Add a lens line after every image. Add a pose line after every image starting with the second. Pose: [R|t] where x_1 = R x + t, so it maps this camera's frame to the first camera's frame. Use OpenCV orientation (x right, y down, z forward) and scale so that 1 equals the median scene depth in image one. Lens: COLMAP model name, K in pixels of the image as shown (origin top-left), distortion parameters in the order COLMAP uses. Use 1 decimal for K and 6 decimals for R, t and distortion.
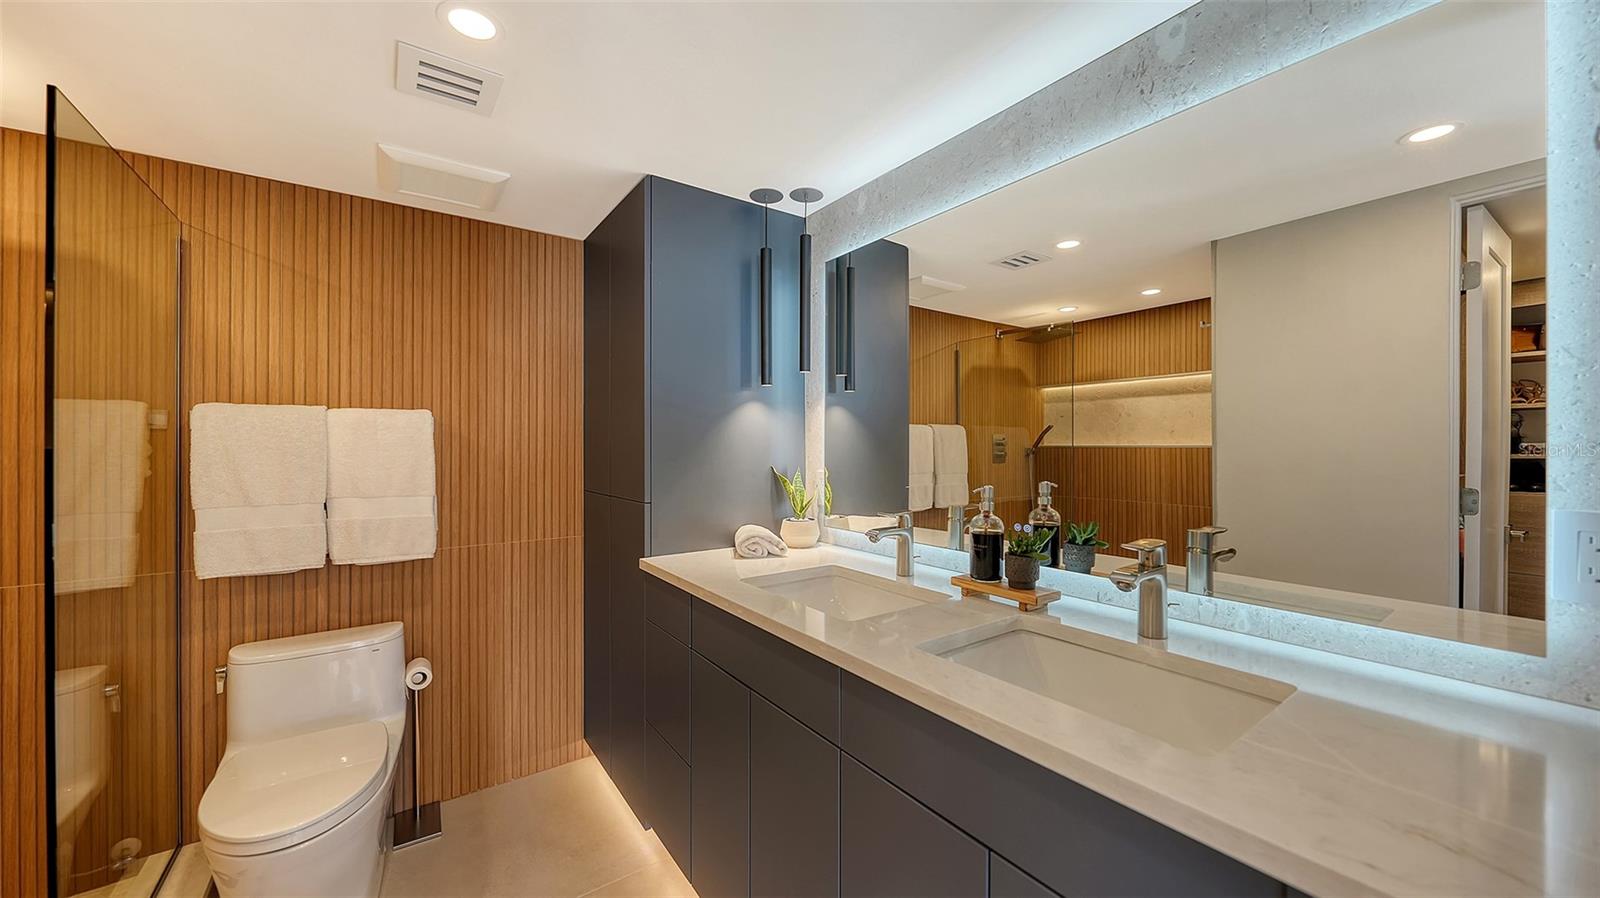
lens RADIAL K [[566.2, 0, 800.0], [0, 566.2, 449.0], [0, 0, 1]] dist [0.000883, 0.000067]
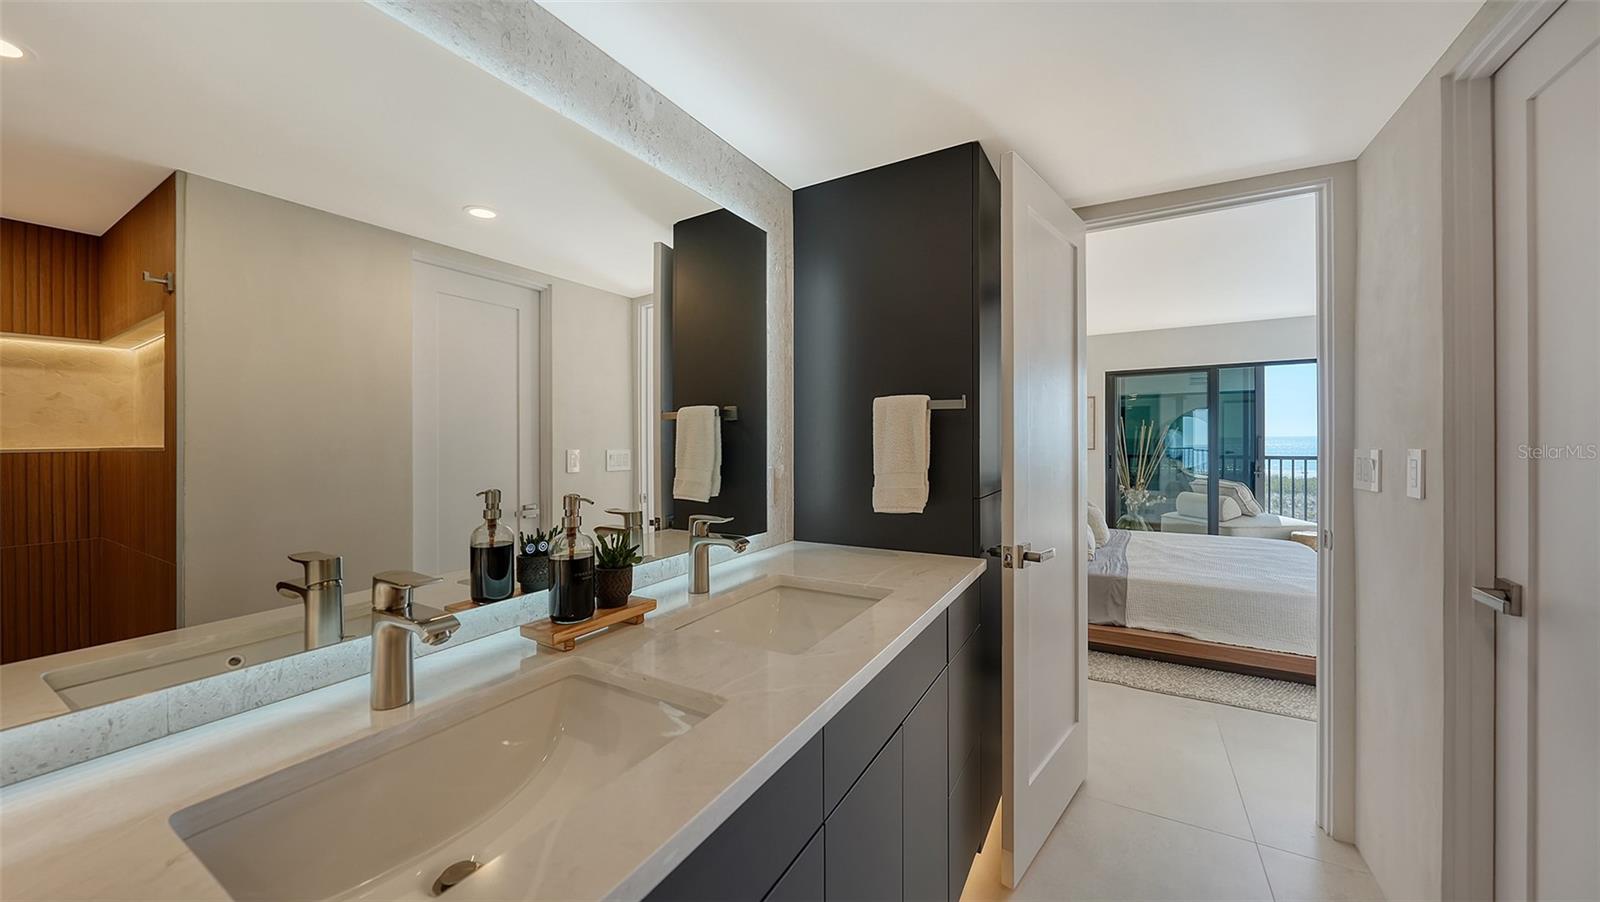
lens RADIAL K [[565.4, 0, 800.0], [0, 565.4, 451.0], [0, 0, 1]] dist [-0.000597, 0.000053]
pose [[-0.401668, -0.001547, 0.915784, -0.330615], [0.011276, 0.999914, 0.006635, 0.003435], [-0.915716, 0.012991, -0.401616, 0.704488]]
